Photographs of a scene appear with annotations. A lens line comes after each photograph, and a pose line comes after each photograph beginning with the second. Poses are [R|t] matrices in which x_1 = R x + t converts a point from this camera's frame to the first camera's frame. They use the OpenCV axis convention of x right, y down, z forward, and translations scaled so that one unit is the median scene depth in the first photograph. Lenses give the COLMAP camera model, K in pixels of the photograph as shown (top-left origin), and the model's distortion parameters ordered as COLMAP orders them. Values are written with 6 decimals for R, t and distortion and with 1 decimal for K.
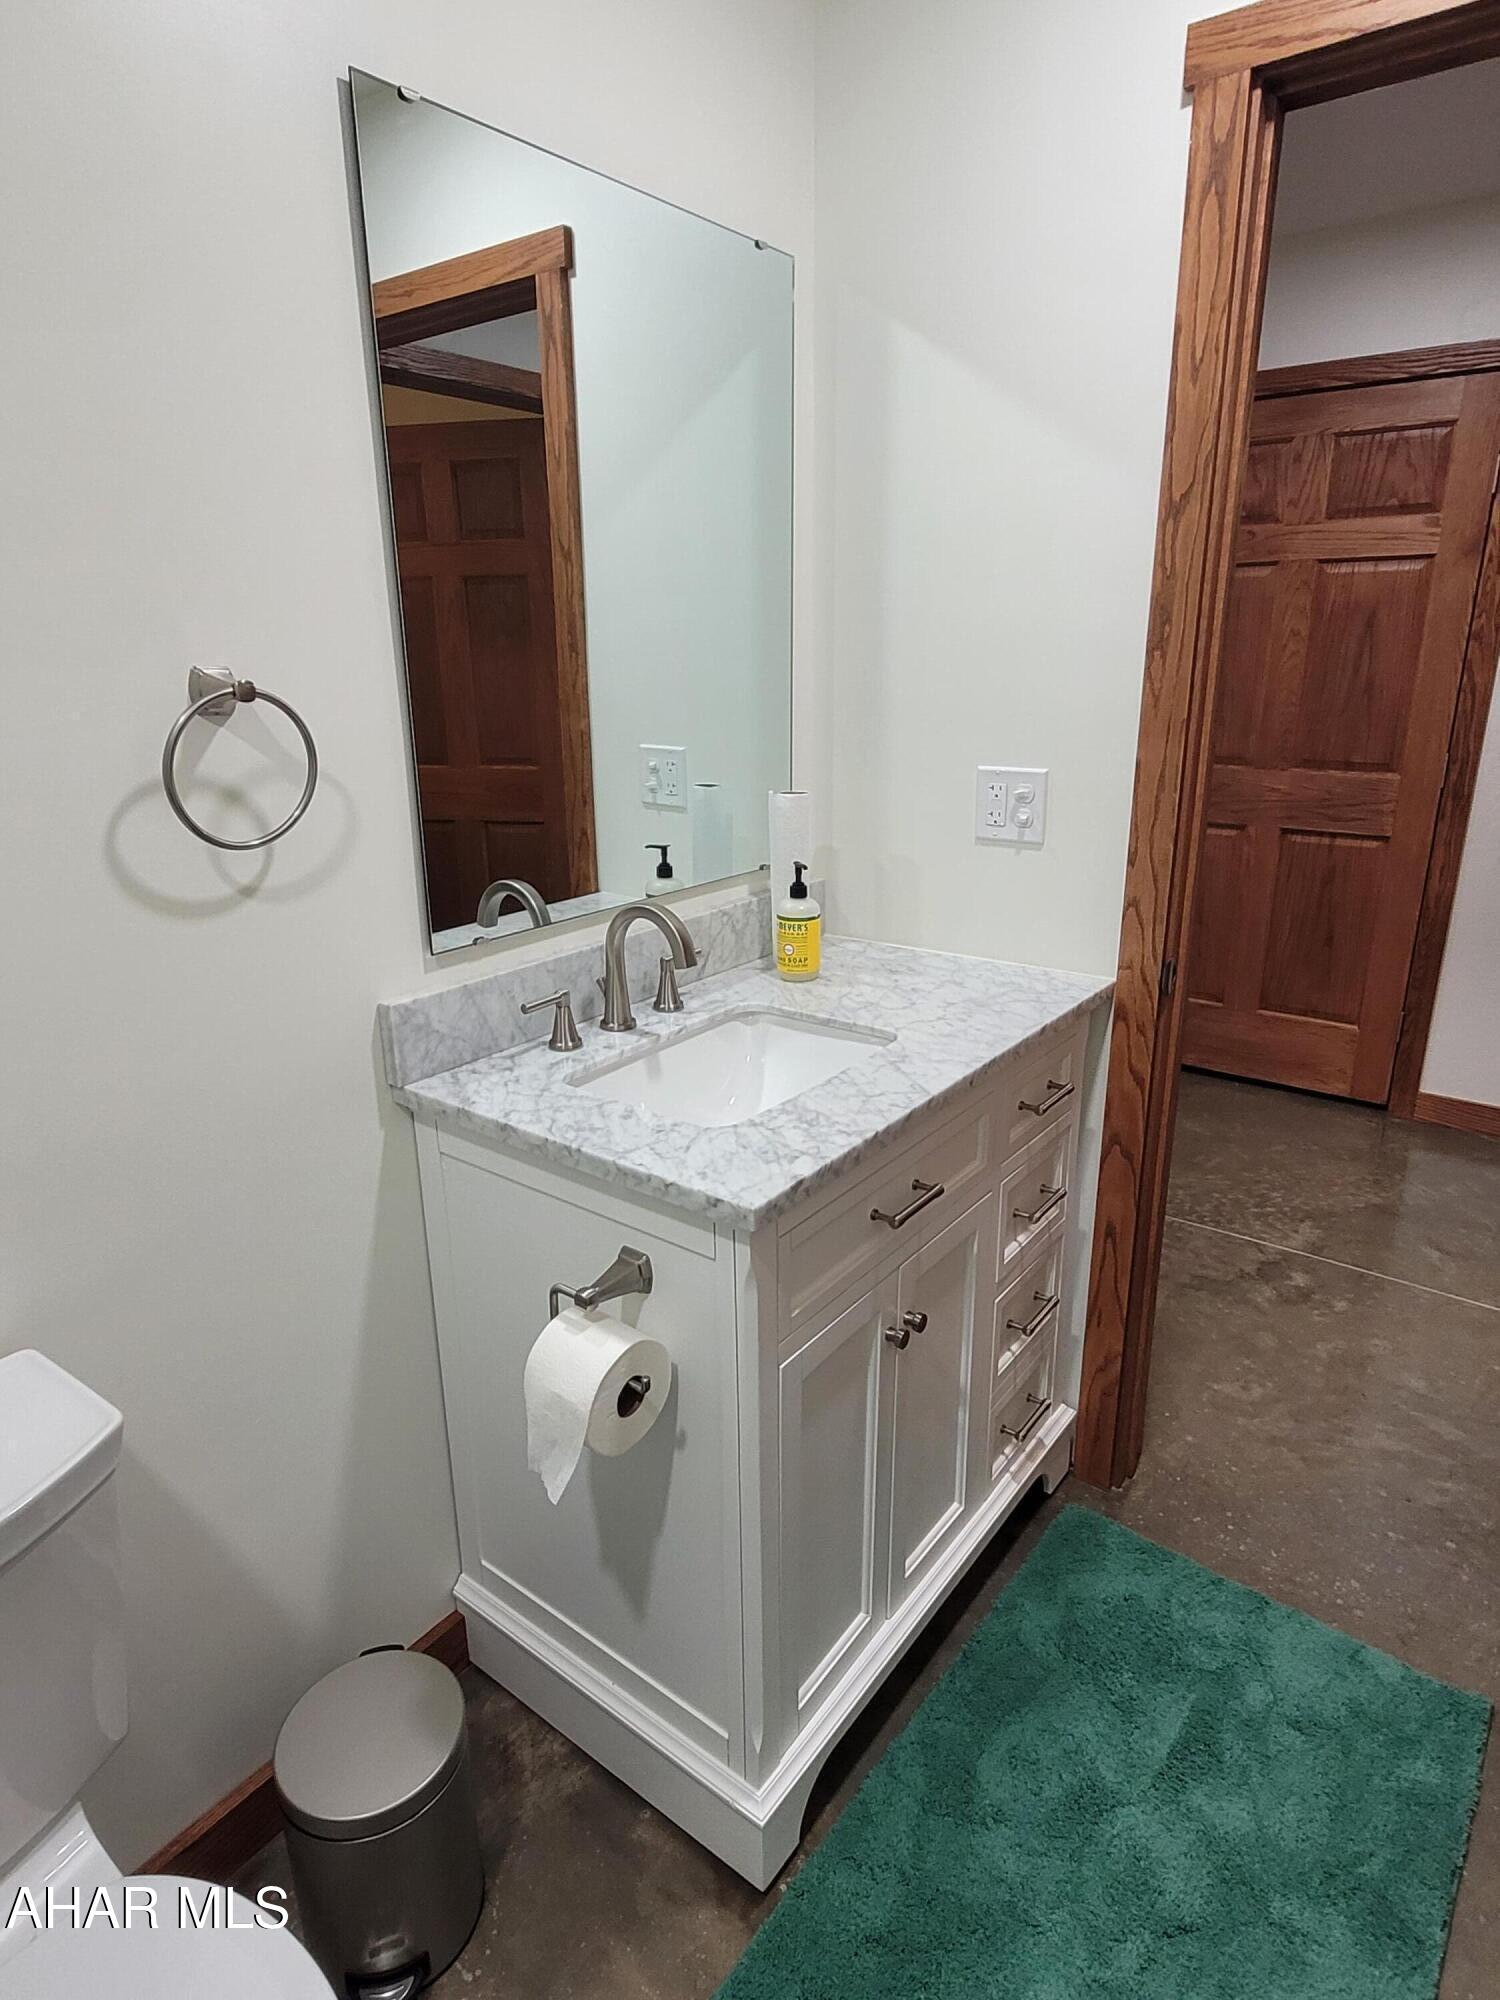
lens RADIAL K [[1130.0, 0, 750.0], [0, 1130.0, 1000.0], [0, 0, 1]] dist [-0.001506, 0.002539]
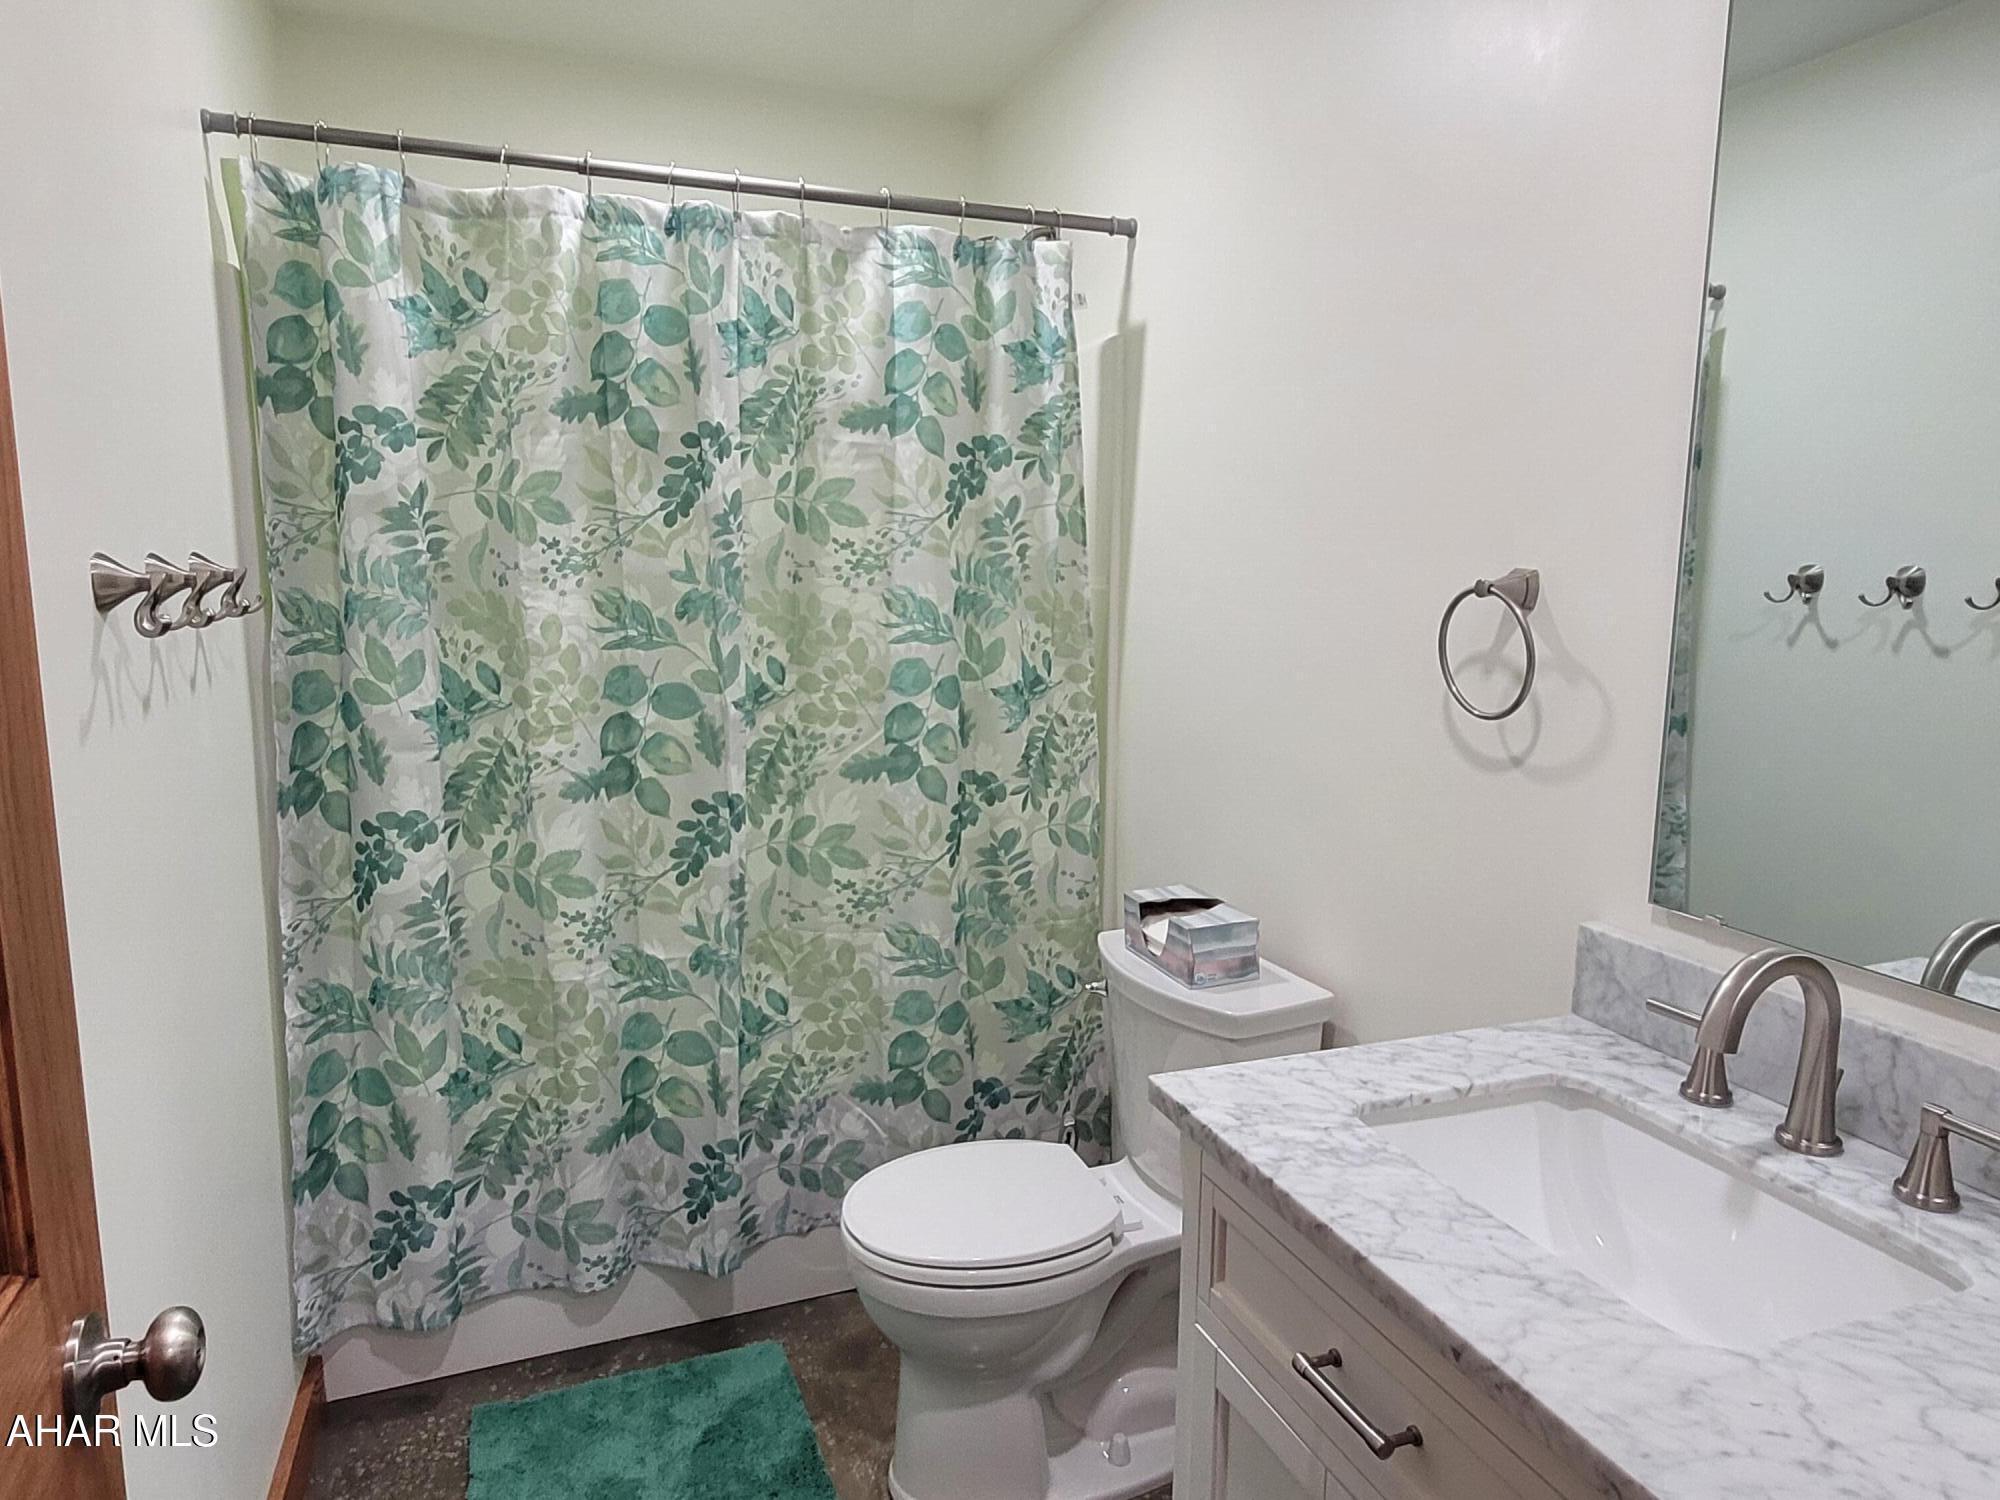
lens RADIAL K [[1276.6, 0, 1006.8], [0, 1276.6, 754.5], [0, 0, 1]] dist [0.006979, 0.003047]
pose [[-0.520917, 0.131960, -0.843346, 0.787538], [-0.263868, 0.914697, 0.306111, -0.315338], [0.811800, 0.381990, -0.441660, 1.007247]]
